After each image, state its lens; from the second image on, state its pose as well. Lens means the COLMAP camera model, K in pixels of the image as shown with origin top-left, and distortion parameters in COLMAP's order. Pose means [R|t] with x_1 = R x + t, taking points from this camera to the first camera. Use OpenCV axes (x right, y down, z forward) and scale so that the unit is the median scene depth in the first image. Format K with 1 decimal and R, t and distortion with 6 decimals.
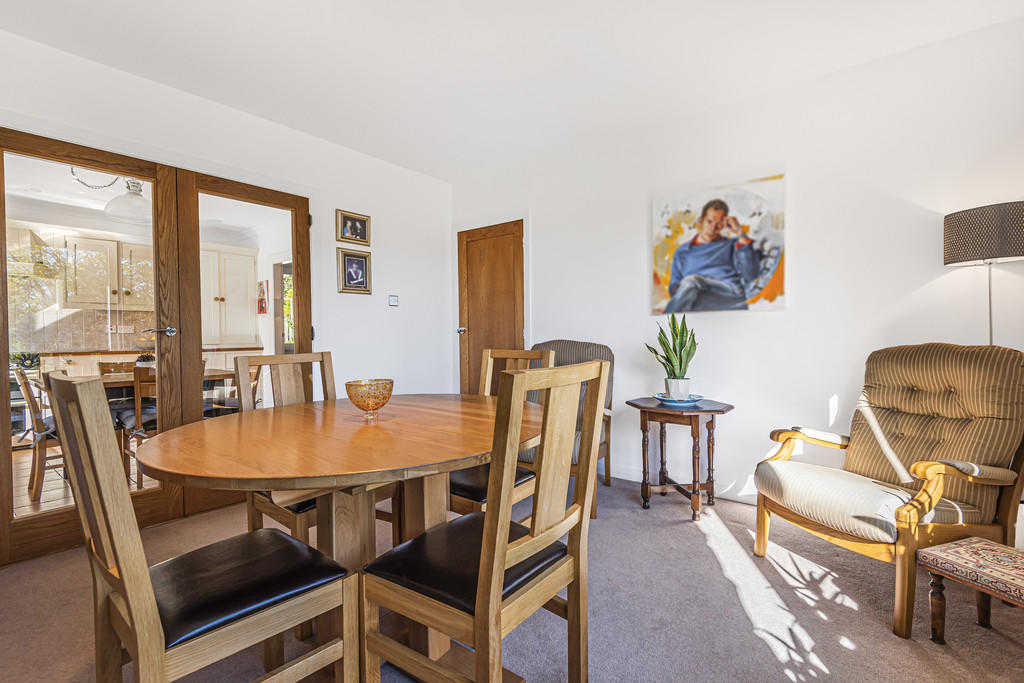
lens RADIAL K [[462.2, 0, 515.8], [0, 462.2, 341.1], [0, 0, 1]] dist [0.019053, -0.009823]
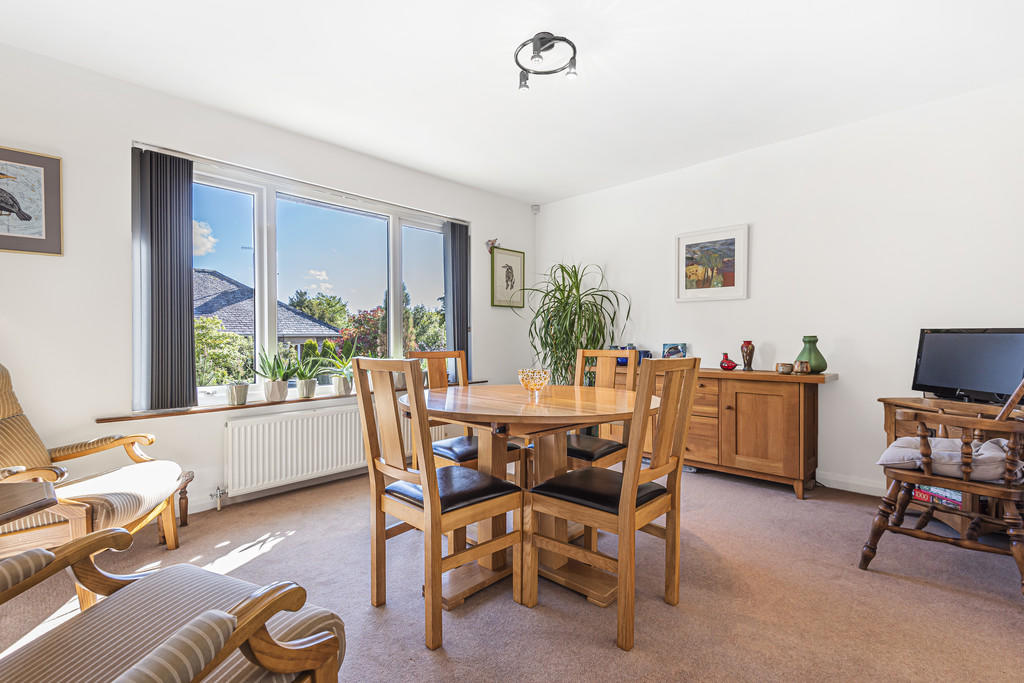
lens RADIAL K [[462.2, 0, 515.8], [0, 462.2, 341.1], [0, 0, 1]] dist [0.019053, -0.009823]
pose [[-0.995101, 0.010842, 0.098268, -0.418551], [0.012484, 0.999792, 0.016114, -0.033017], [-0.098073, 0.017262, -0.995030, 2.504222]]
